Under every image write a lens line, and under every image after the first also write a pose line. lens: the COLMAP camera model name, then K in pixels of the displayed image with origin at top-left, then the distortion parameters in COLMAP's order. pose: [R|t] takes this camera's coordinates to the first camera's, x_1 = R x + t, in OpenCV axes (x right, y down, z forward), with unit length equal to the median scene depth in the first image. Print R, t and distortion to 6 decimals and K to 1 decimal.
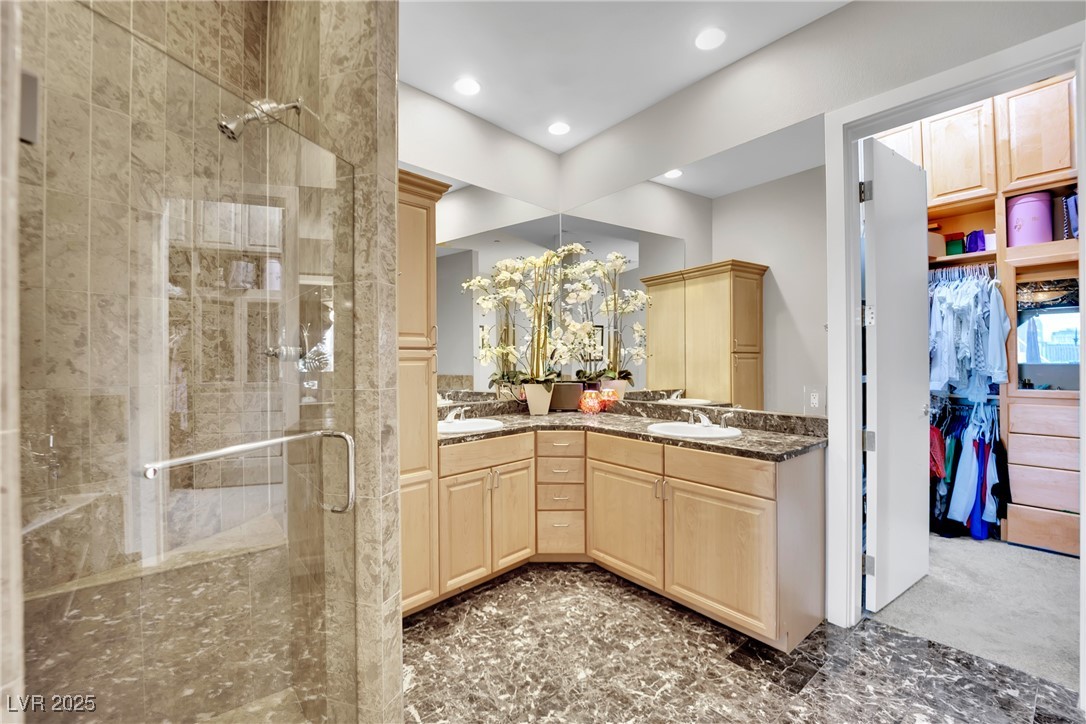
lens RADIAL K [[463.1, 0, 542.1], [0, 463.1, 365.4], [0, 0, 1]] dist [-0.019568, -0.000182]
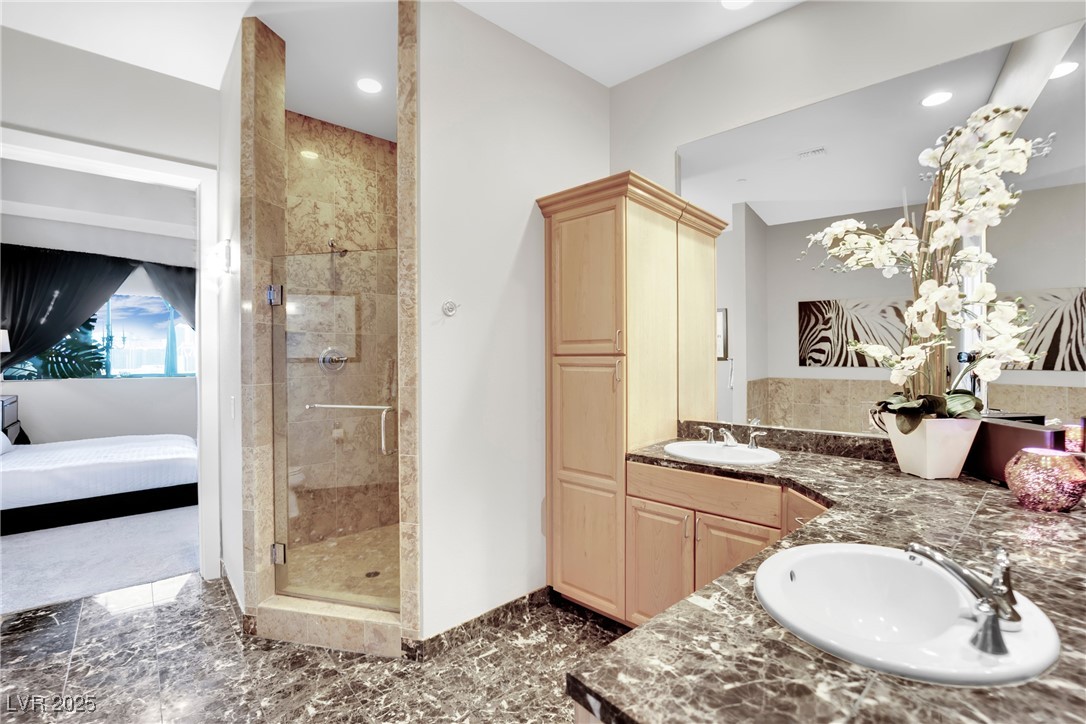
lens RADIAL K [[467.5, 0, 543.0], [0, 467.5, 362.0], [0, 0, 1]] dist [-0.038353, -0.000111]
pose [[0.028499, 0.012913, -0.999510, 0.835997], [-0.009111, 0.999878, 0.012658, -0.037557], [0.999552, 0.008746, 0.028613, 0.962072]]
